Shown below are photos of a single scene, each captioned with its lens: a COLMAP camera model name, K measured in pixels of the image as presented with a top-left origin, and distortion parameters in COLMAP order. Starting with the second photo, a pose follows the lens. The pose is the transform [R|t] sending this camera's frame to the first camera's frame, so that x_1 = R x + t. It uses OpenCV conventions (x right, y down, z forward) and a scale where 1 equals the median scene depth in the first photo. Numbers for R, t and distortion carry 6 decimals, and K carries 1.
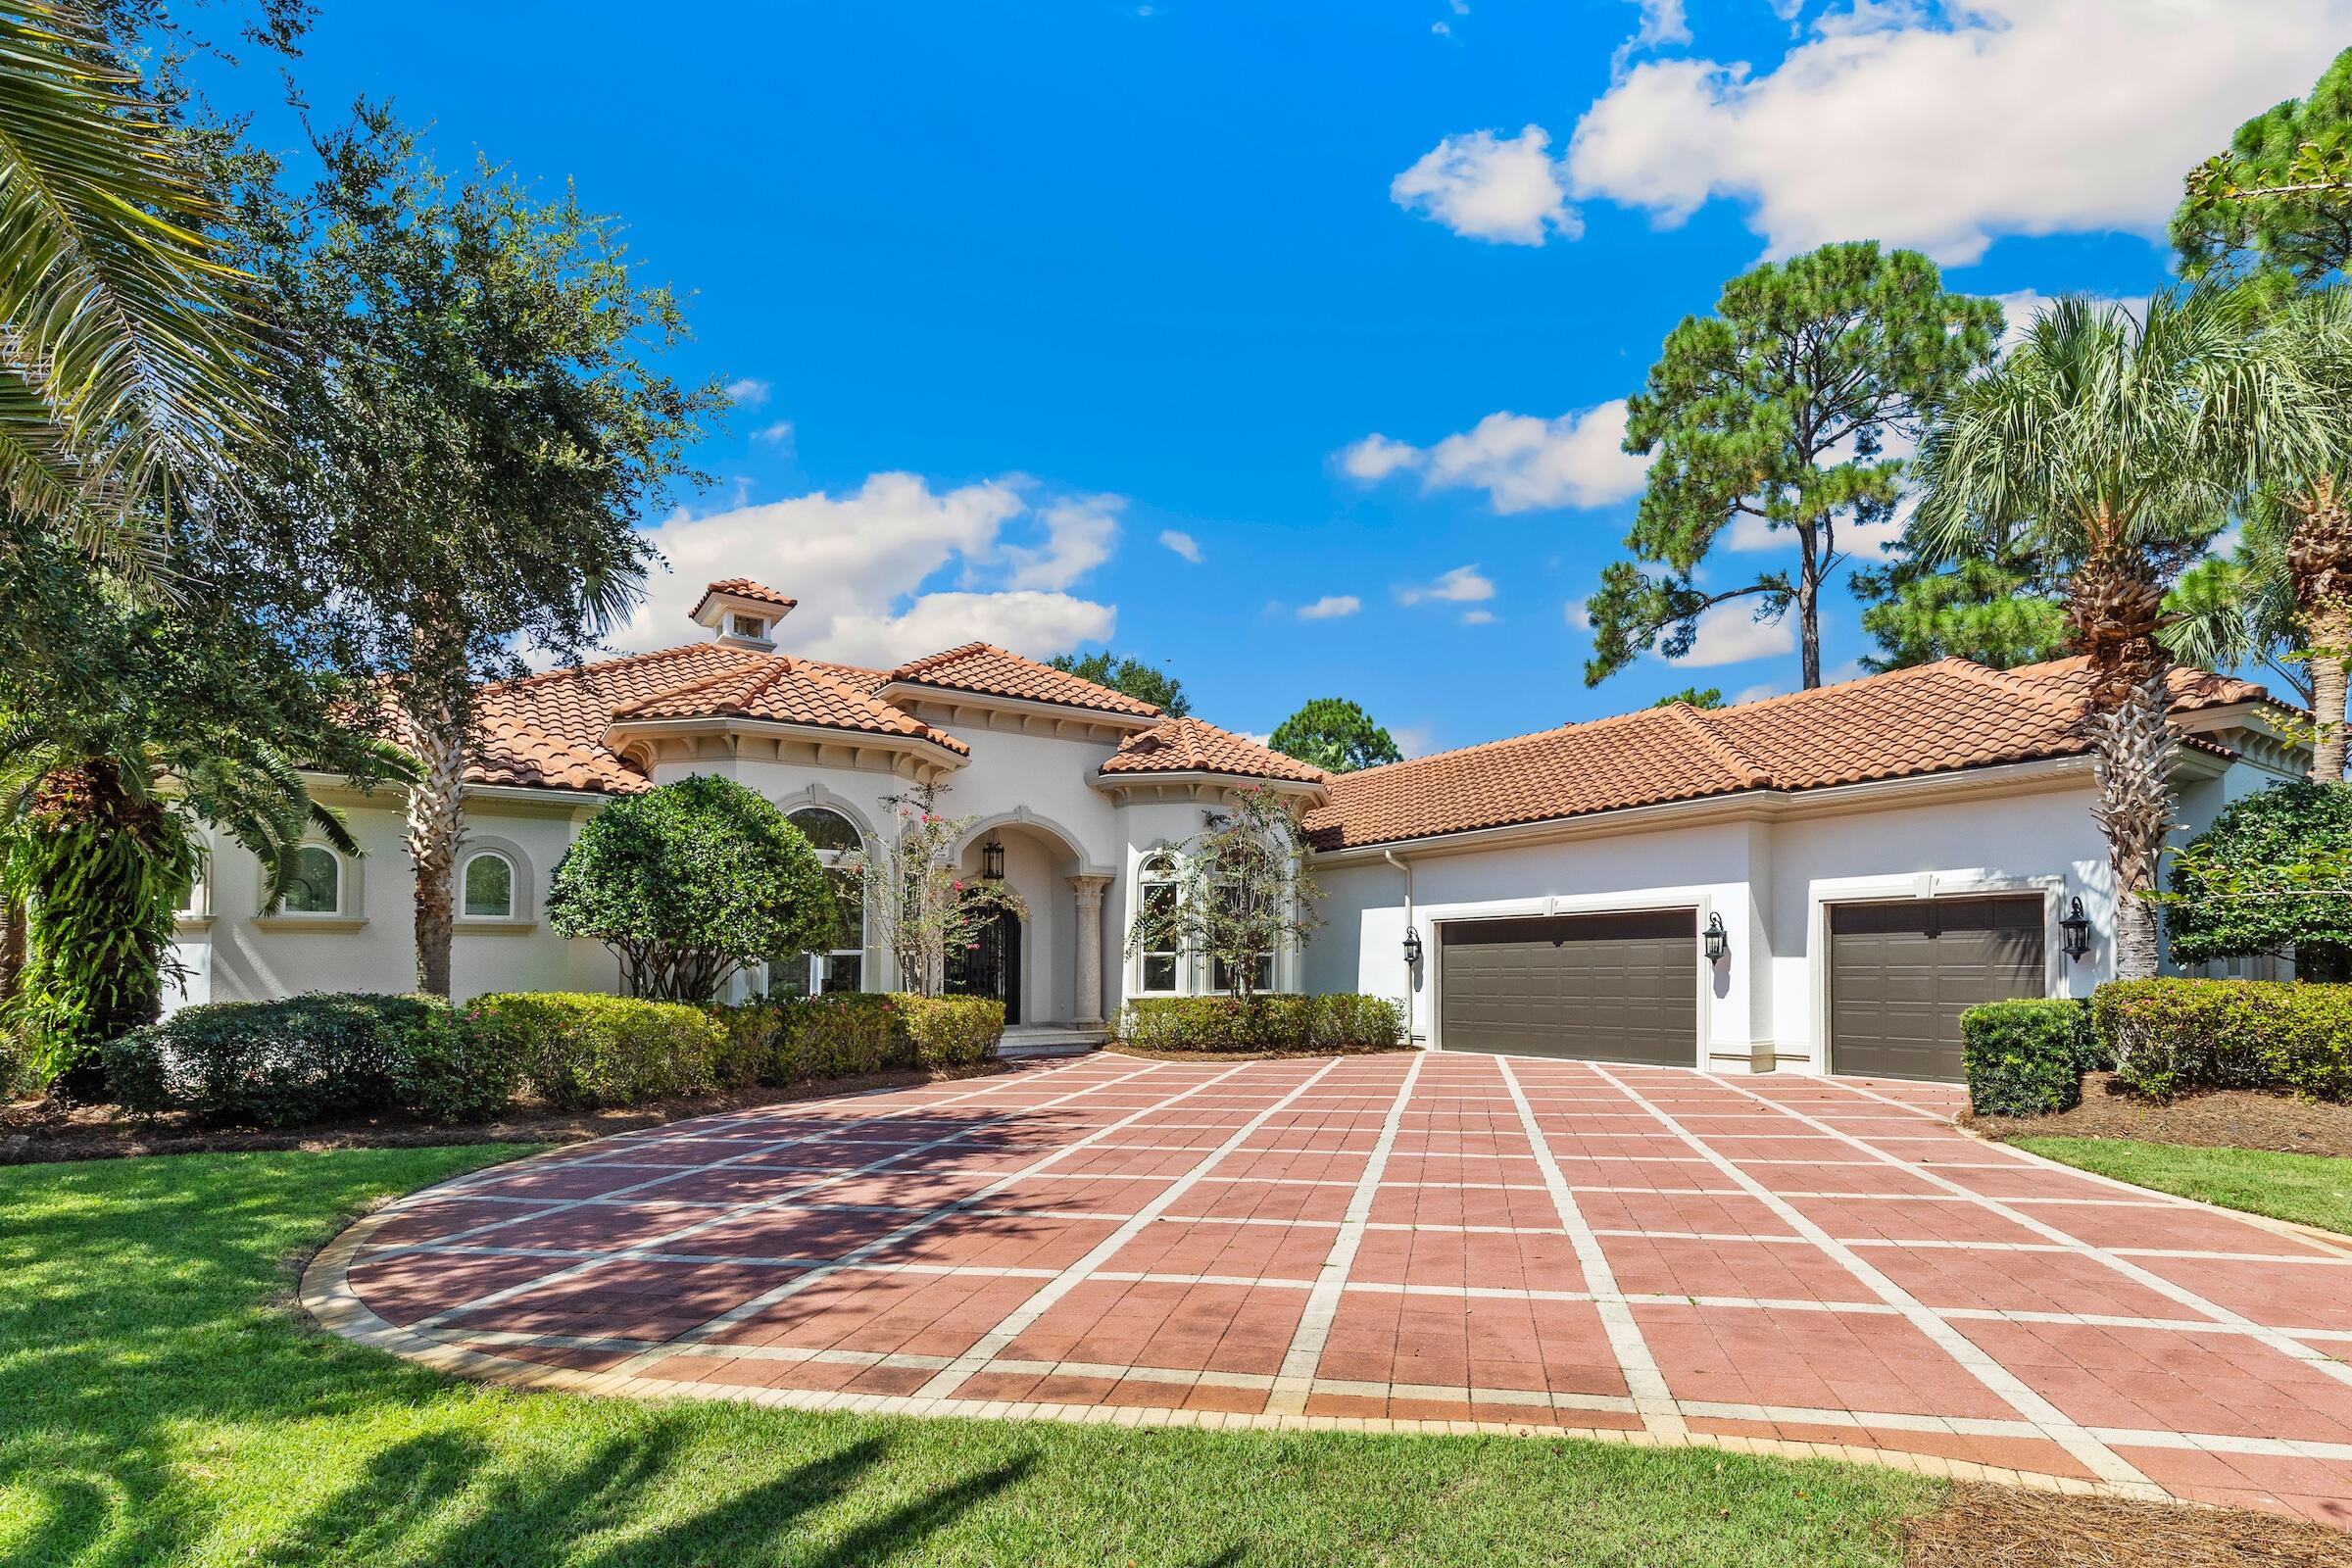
lens RADIAL K [[1118.8, 0, 1190.9], [0, 1118.8, 893.7], [0, 0, 1]] dist [0.001597, -0.000071]
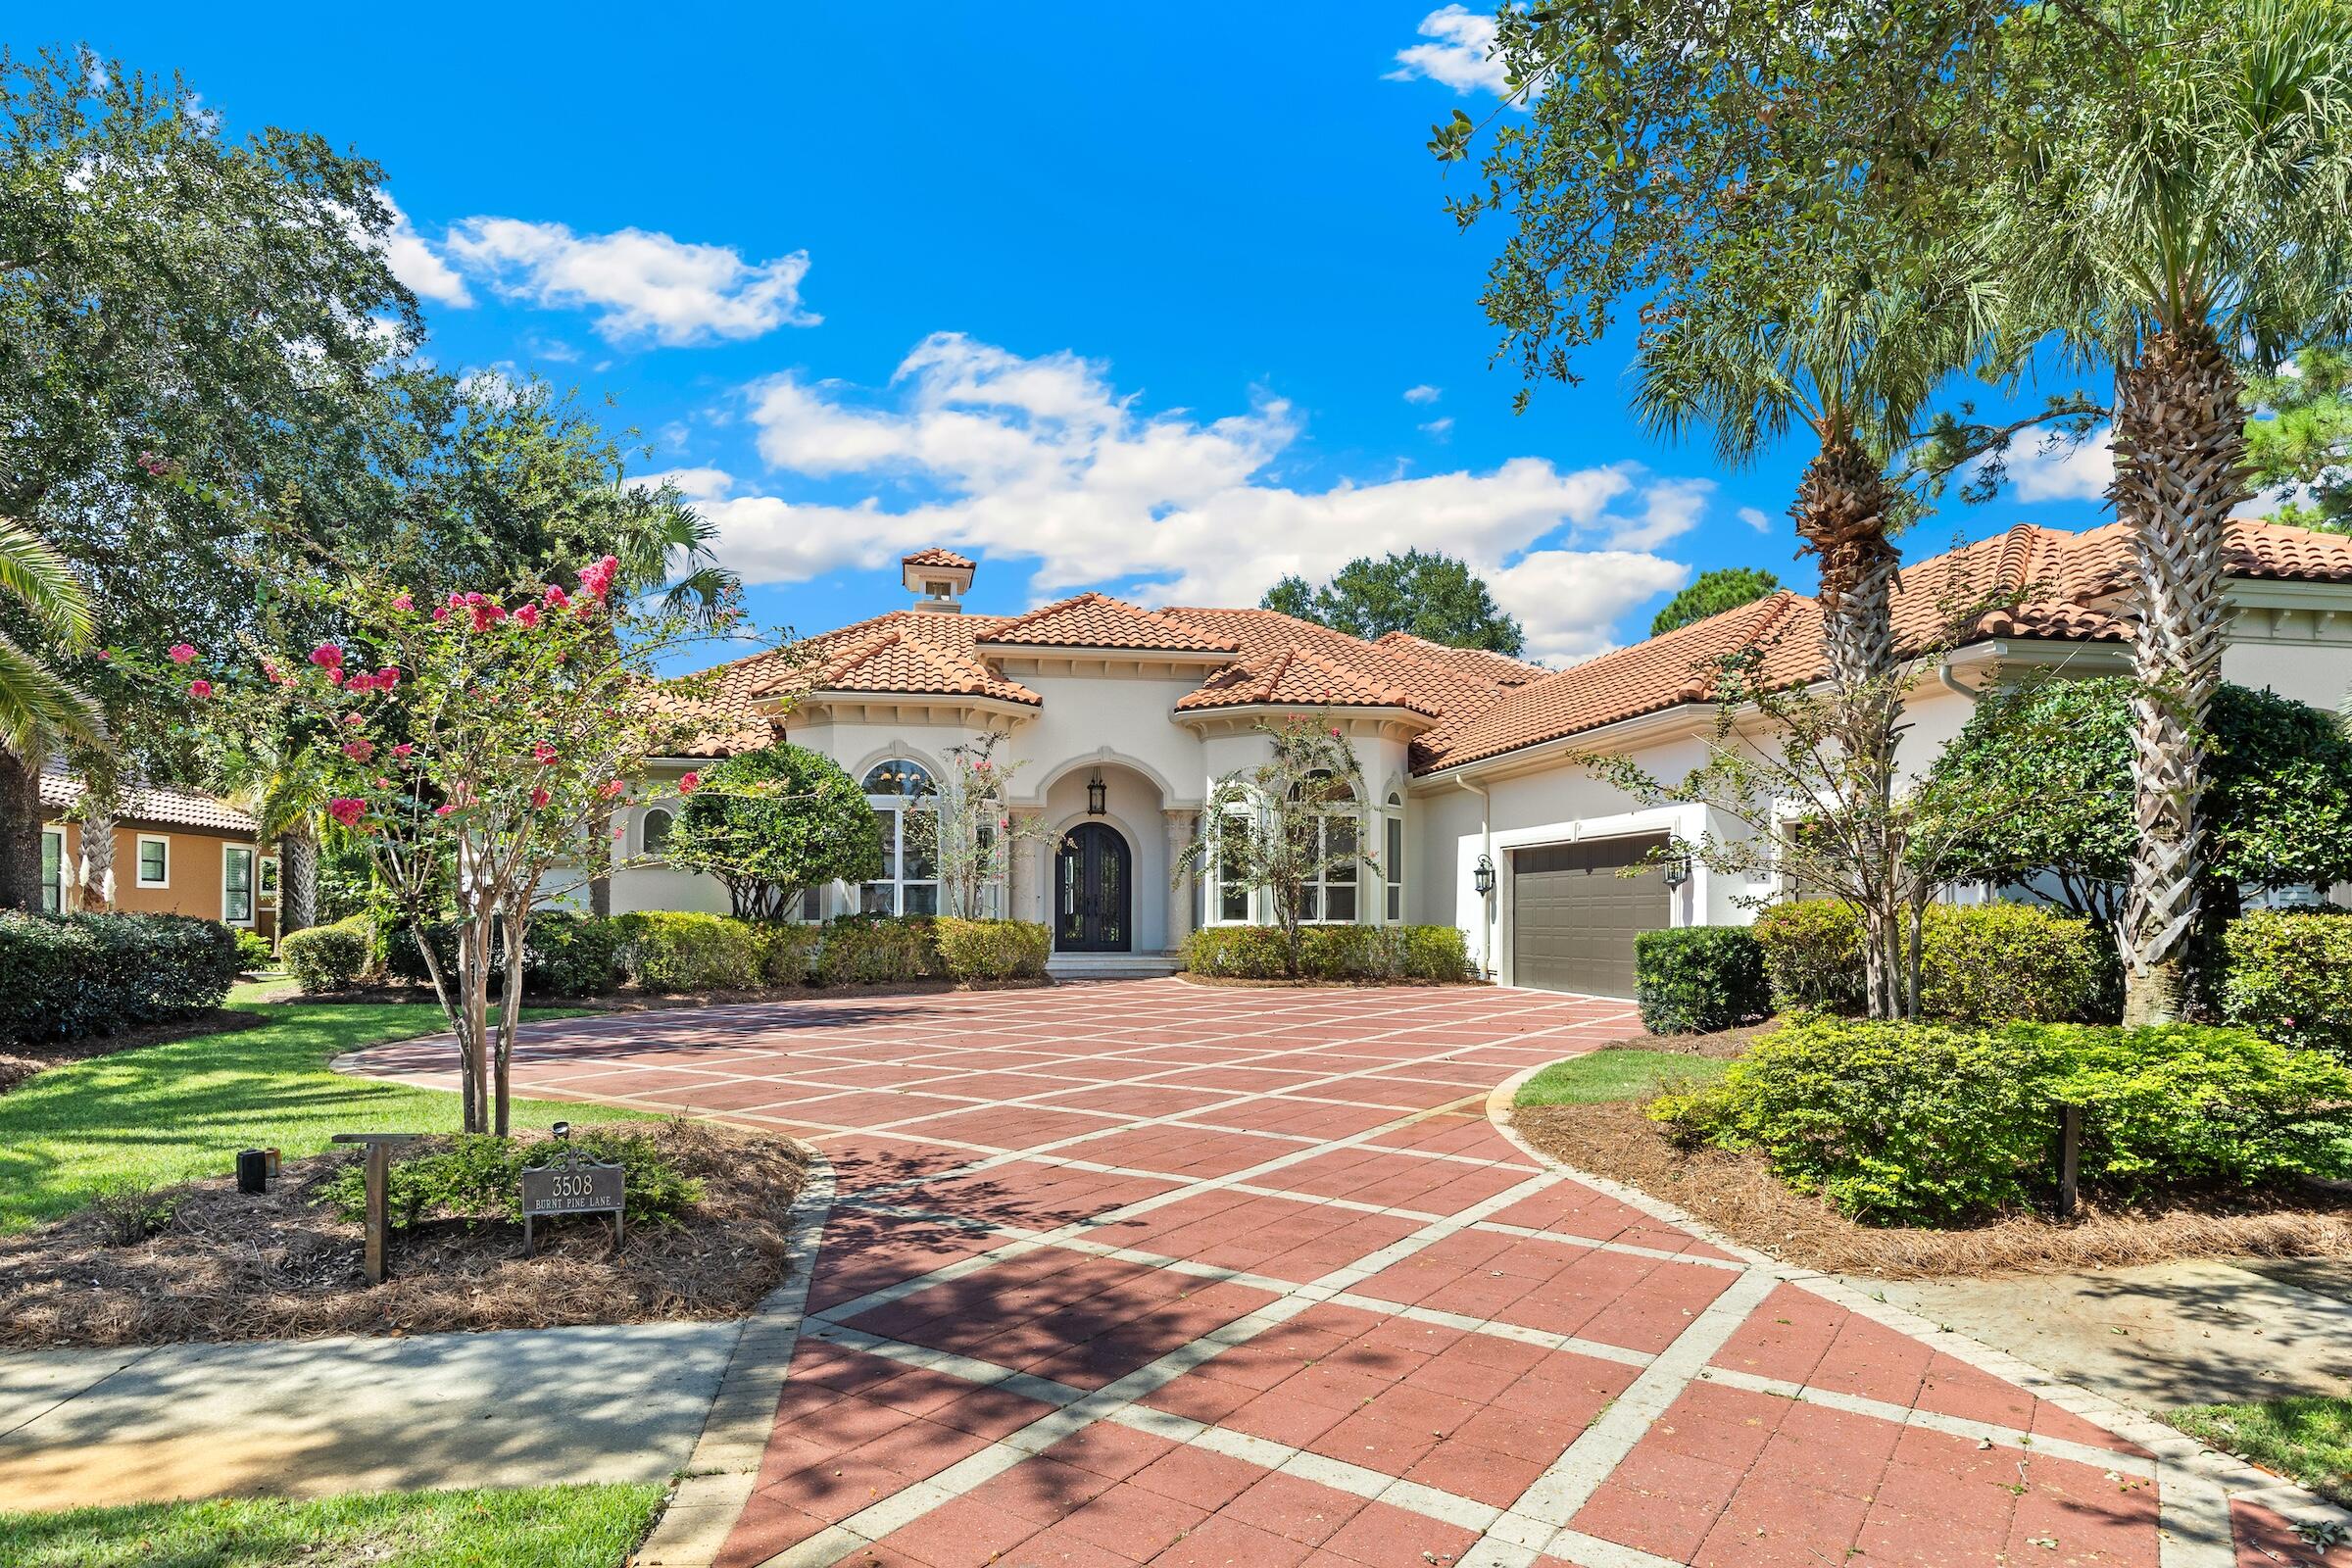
lens RADIAL K [[1328.1, 0, 1114.1], [0, 1328.1, 823.4], [0, 0, 1]] dist [0.001053, 0.000131]
pose [[0.905178, -0.021811, -0.424472, 0.394218], [0.022722, 0.999738, -0.002916, -0.000536], [0.424424, -0.007005, 0.905436, -0.147997]]
